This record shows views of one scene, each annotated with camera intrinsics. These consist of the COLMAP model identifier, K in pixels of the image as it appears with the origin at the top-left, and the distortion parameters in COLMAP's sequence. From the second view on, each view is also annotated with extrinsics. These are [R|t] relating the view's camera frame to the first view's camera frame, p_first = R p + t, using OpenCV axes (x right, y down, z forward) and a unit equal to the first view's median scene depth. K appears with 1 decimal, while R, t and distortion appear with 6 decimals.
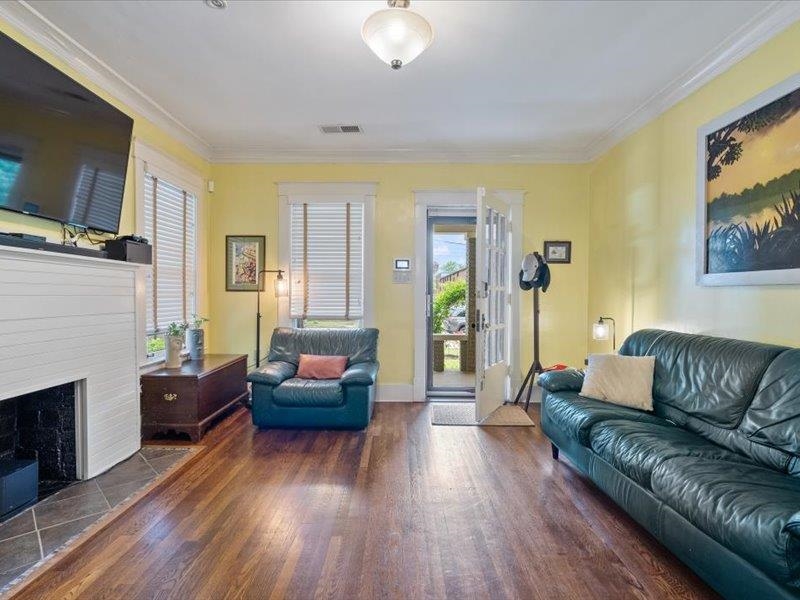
lens RADIAL K [[410.3, 0, 401.5], [0, 410.3, 296.8], [0, 0, 1]] dist [0.004979, -0.000678]
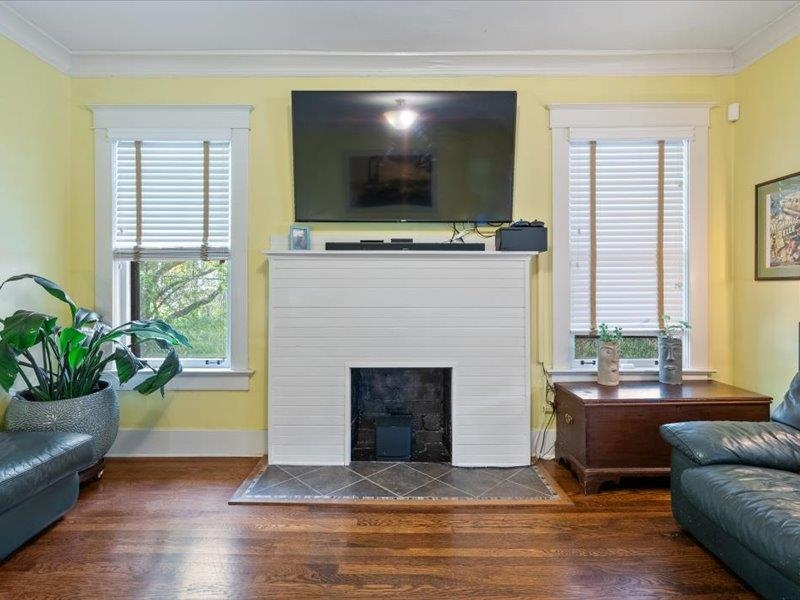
lens RADIAL K [[410.3, 0, 390.5], [0, 410.3, 288.7], [0, 0, 1]] dist [0.004979, -0.000678]
pose [[-0.004946, -0.007639, -0.999959, 0.176666], [-0.003642, 0.999964, -0.007621, 0.004445], [0.999981, 0.003604, -0.004974, 0.542978]]
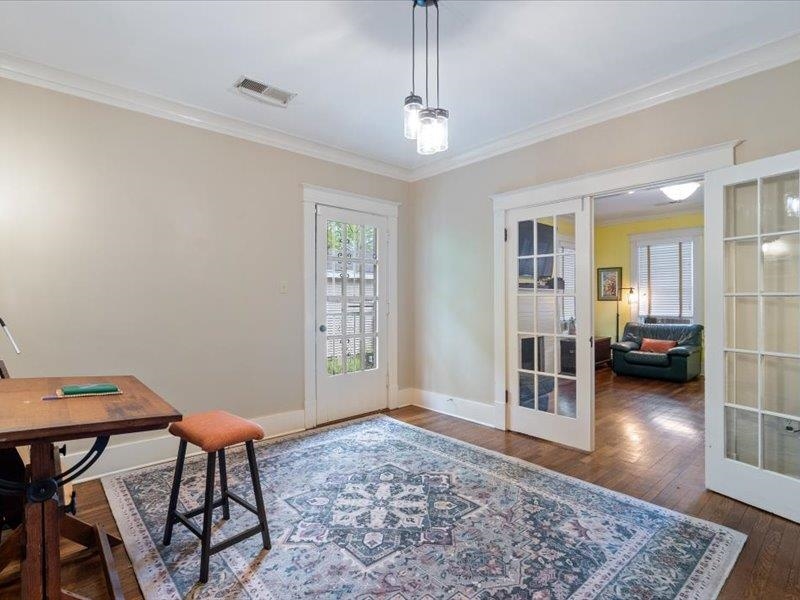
lens RADIAL K [[410.3, 0, 399.2], [0, 410.3, 300.4], [0, 0, 1]] dist [0.004979, -0.000678]
pose [[0.666648, -0.005113, -0.745355, 0.339786], [0.004703, 0.999985, -0.002652, -0.015240], [0.745358, -0.001737, 0.666662, -0.867163]]
